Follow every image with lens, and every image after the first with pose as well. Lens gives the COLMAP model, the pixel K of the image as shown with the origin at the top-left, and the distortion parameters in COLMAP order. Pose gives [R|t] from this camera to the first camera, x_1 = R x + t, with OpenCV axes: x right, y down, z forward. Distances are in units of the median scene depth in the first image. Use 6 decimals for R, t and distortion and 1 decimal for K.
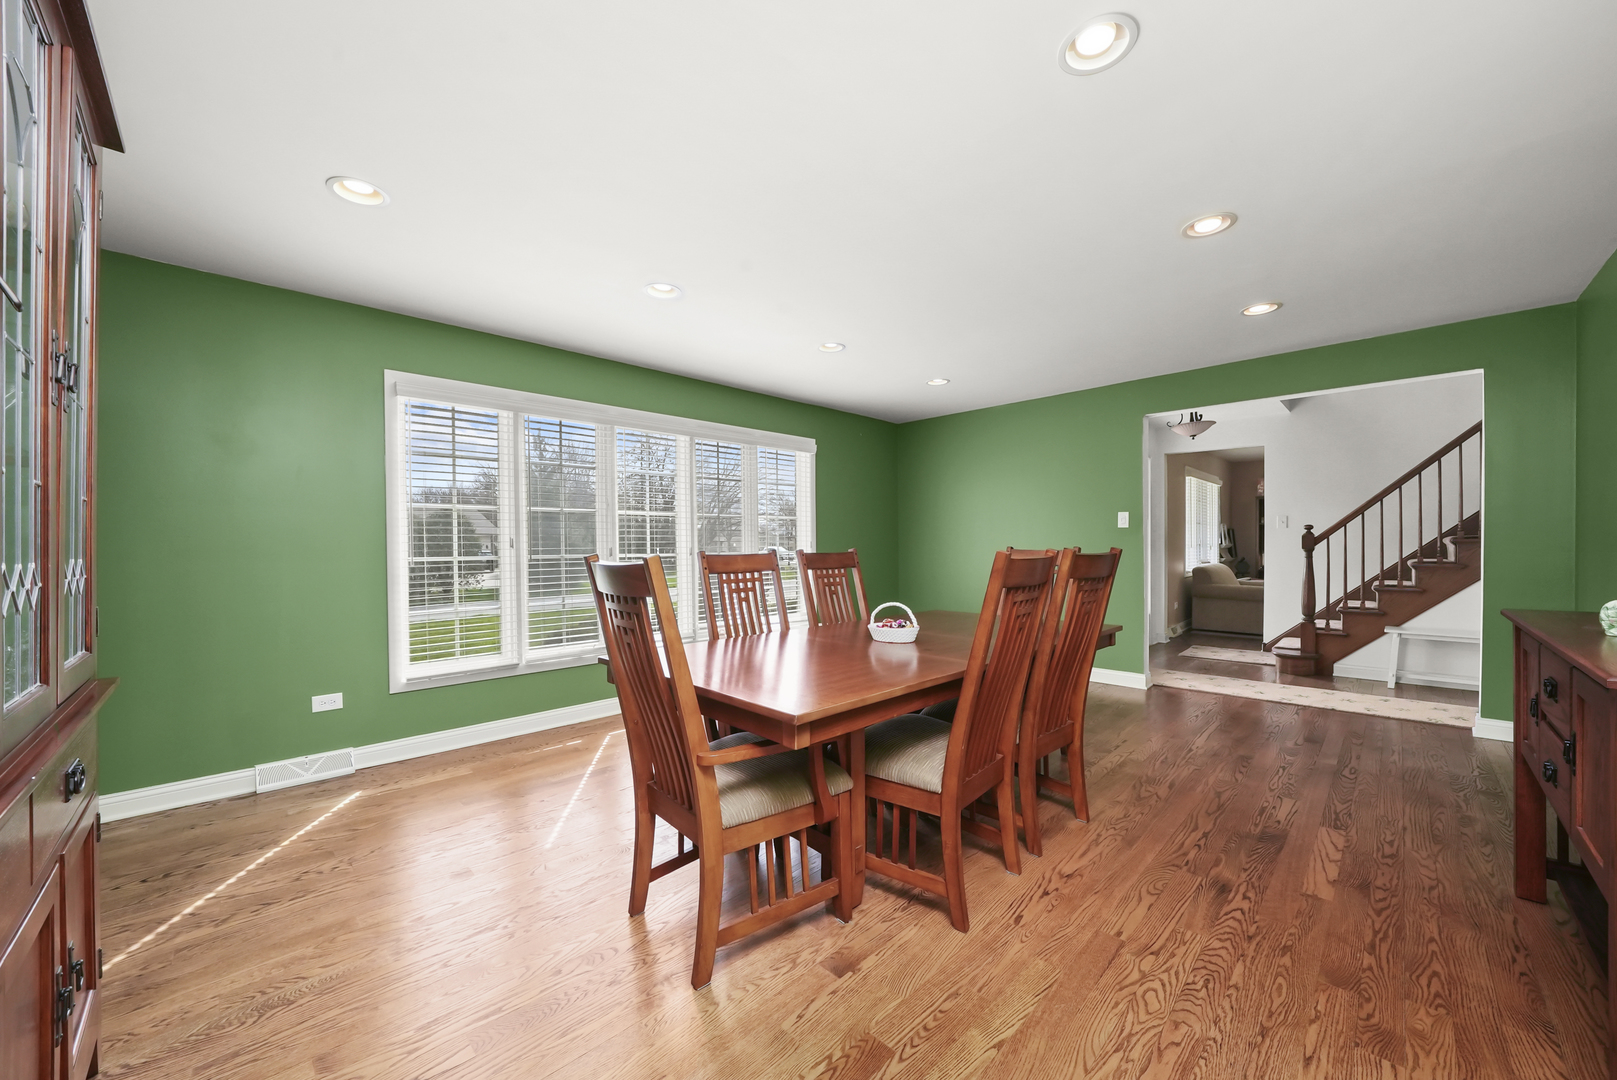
lens RADIAL K [[593.5, 0, 811.0], [0, 593.5, 544.8], [0, 0, 1]] dist [-0.019317, 0.000583]
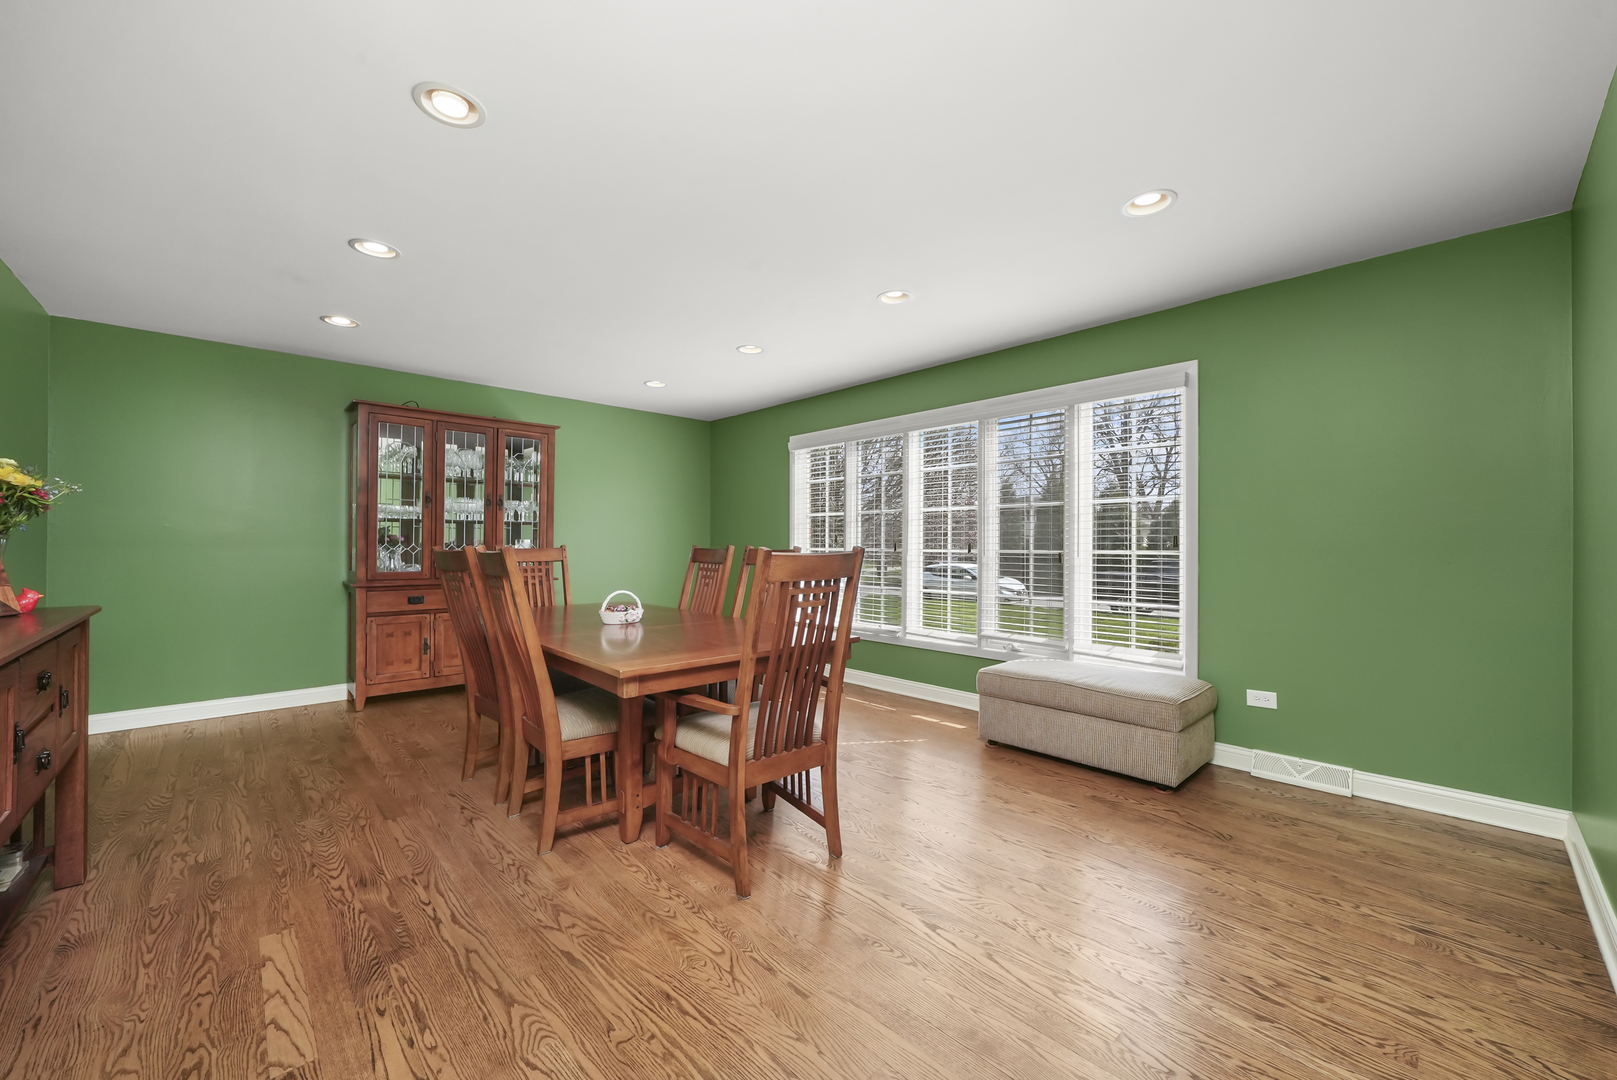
lens RADIAL K [[613.5, 0, 779.7], [0, 613.5, 535.6], [0, 0, 1]] dist [0.001664, 0.000310]
pose [[-0.047759, -0.008056, -0.998826, 1.427701], [0.005186, 0.999952, -0.008313, 0.000630], [0.998845, -0.005577, -0.047715, 1.457507]]
